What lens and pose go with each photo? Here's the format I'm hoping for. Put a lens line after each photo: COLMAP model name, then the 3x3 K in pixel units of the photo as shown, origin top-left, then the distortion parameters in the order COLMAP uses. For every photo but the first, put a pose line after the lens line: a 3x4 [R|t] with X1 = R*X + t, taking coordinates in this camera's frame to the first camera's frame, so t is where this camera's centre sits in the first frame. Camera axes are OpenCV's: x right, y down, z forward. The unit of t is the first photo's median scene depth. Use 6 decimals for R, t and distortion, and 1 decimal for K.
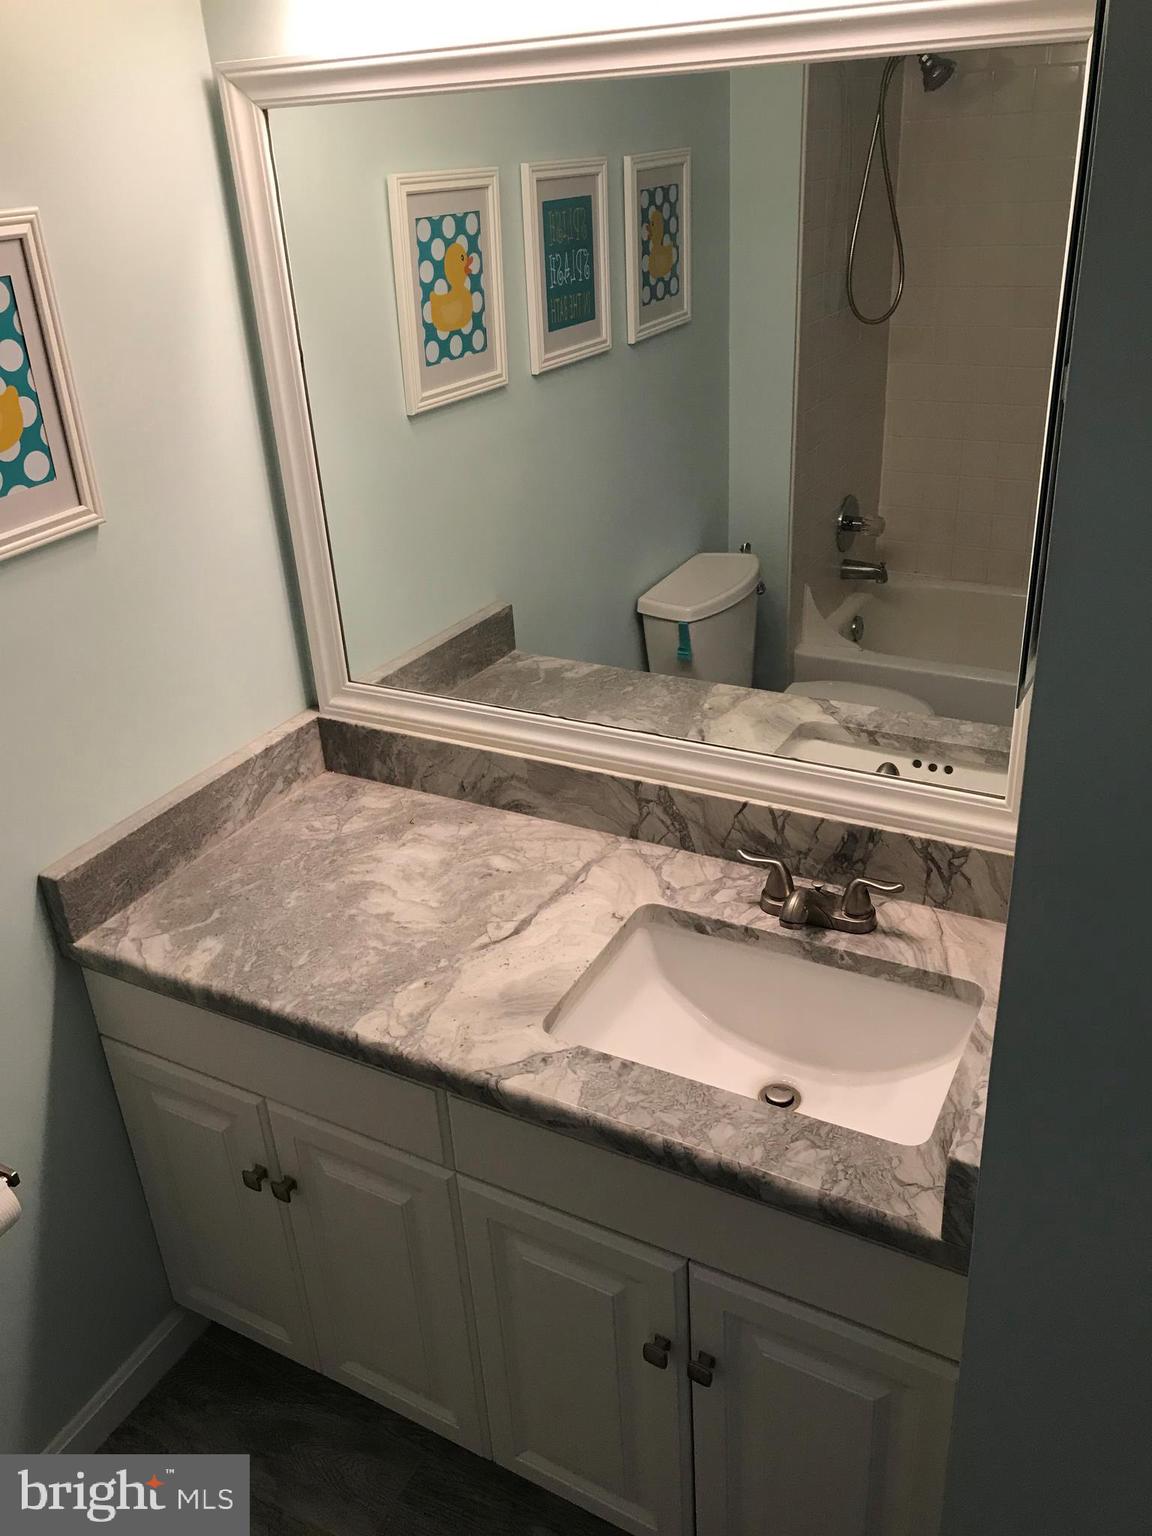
lens RADIAL K [[1228.2, 0, 576.2], [0, 1228.2, 743.2], [0, 0, 1]] dist [-0.003428, 0.000989]
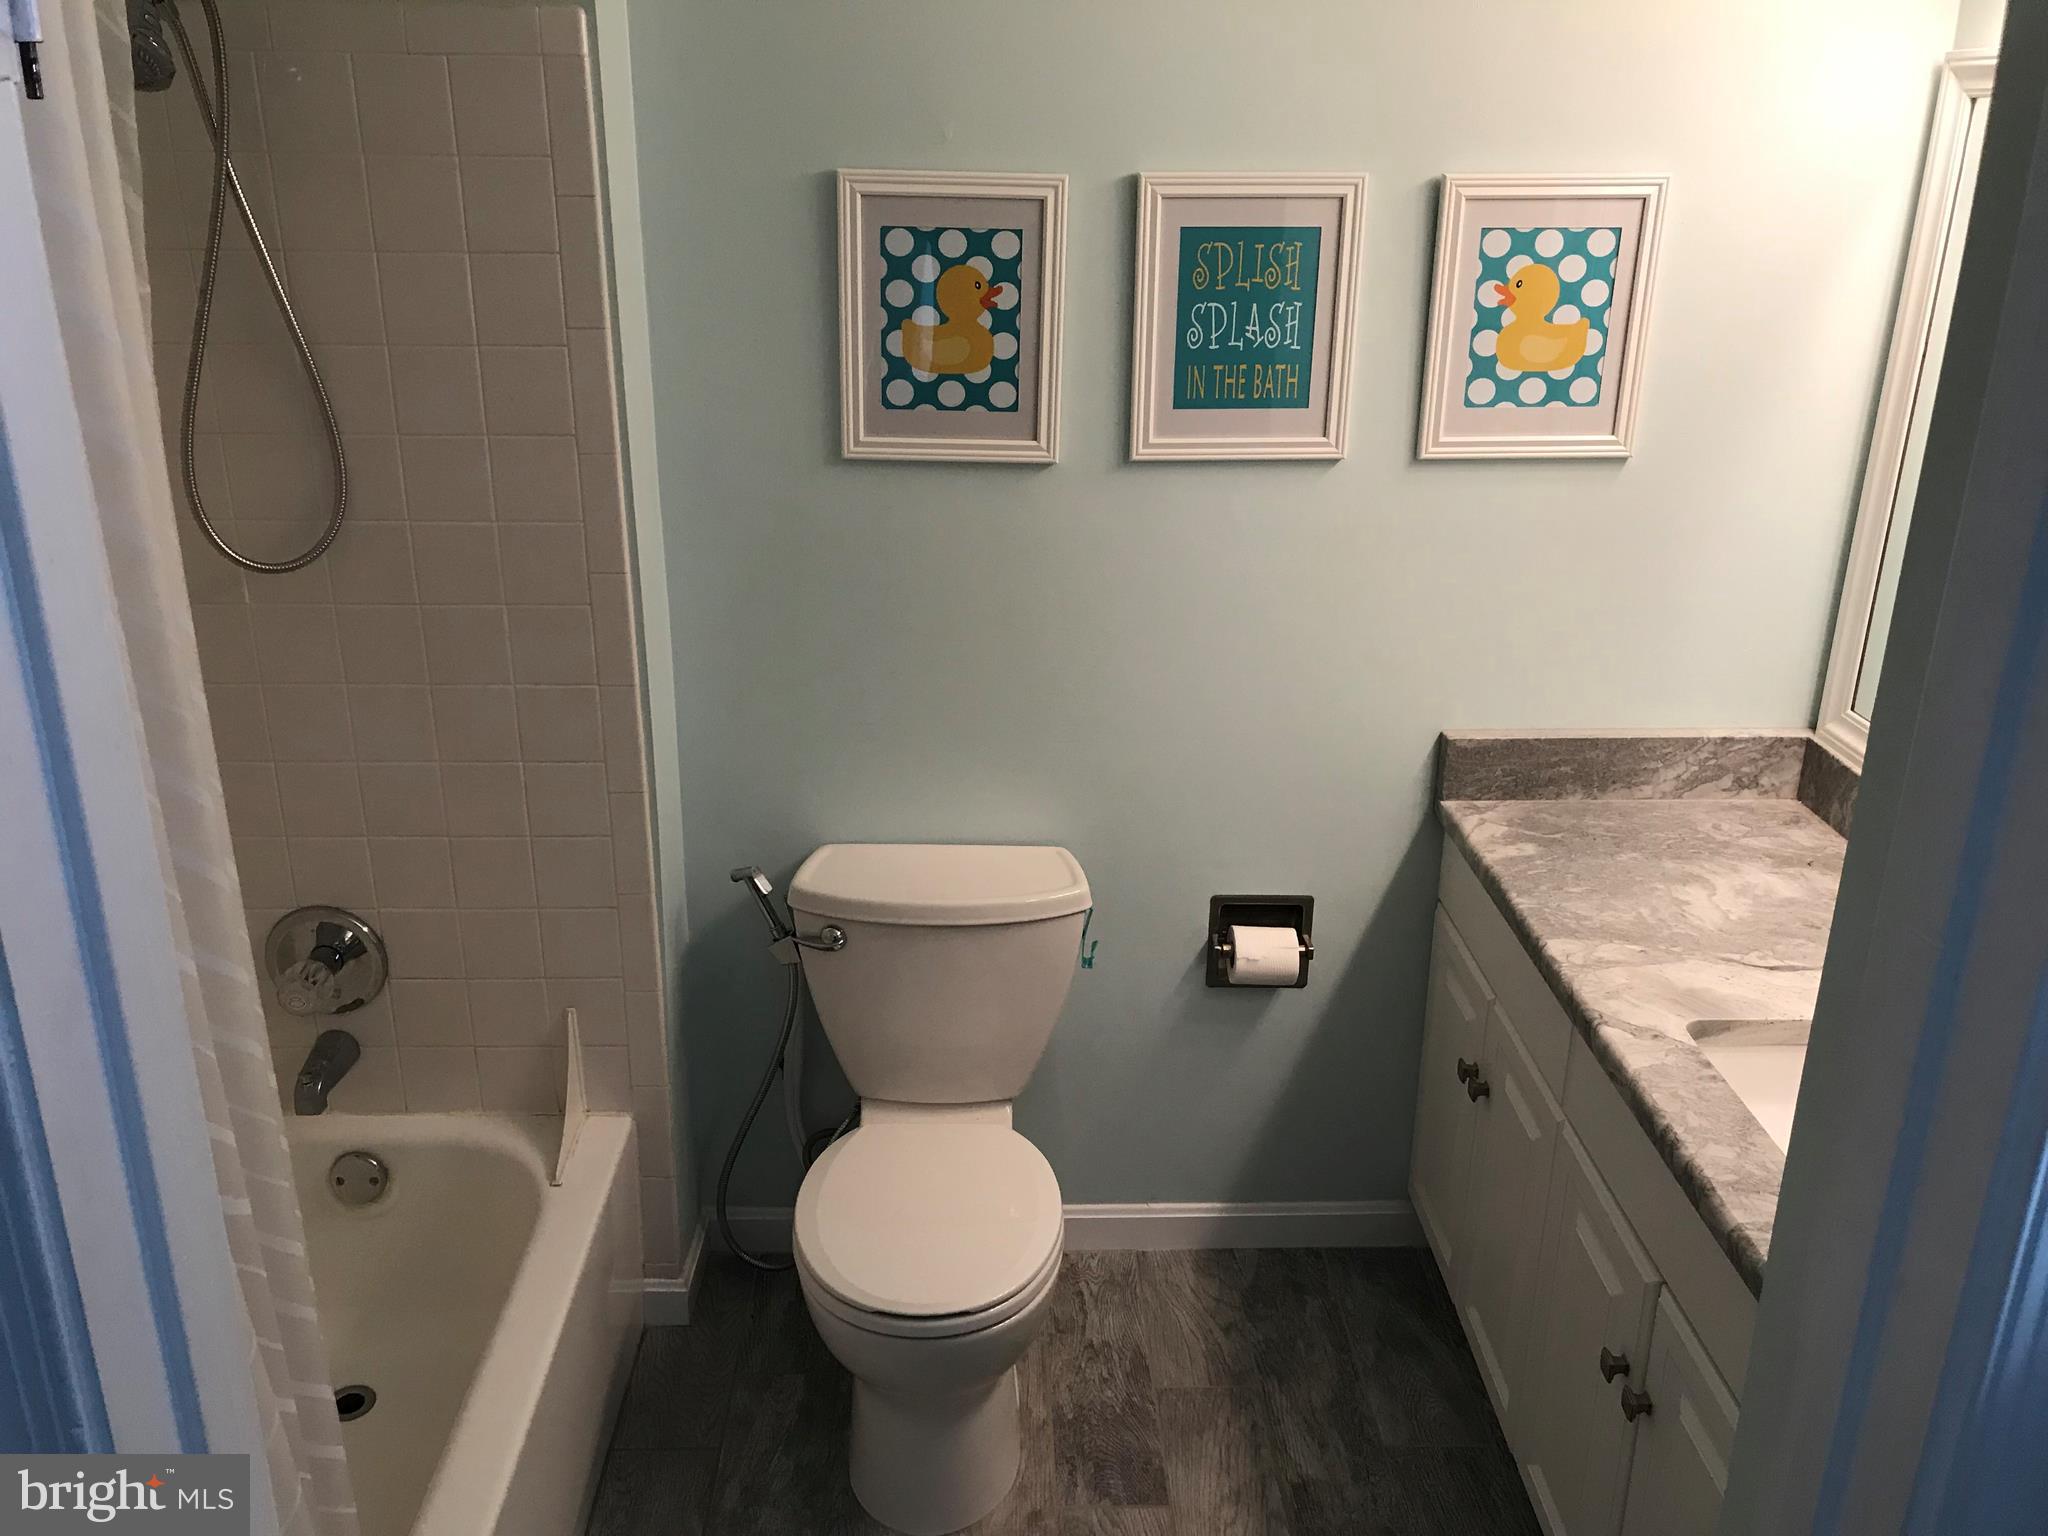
lens RADIAL K [[1727.6, 0, 1024.0], [0, 1727.6, 768.0], [0, 0, 1]] dist [-0.013010, -0.001959]
pose [[0.497703, 0.364675, -0.786958, 0.613496], [-0.409365, 0.898666, 0.157542, 0.043062], [0.764665, 0.243744, 0.596554, -0.232034]]
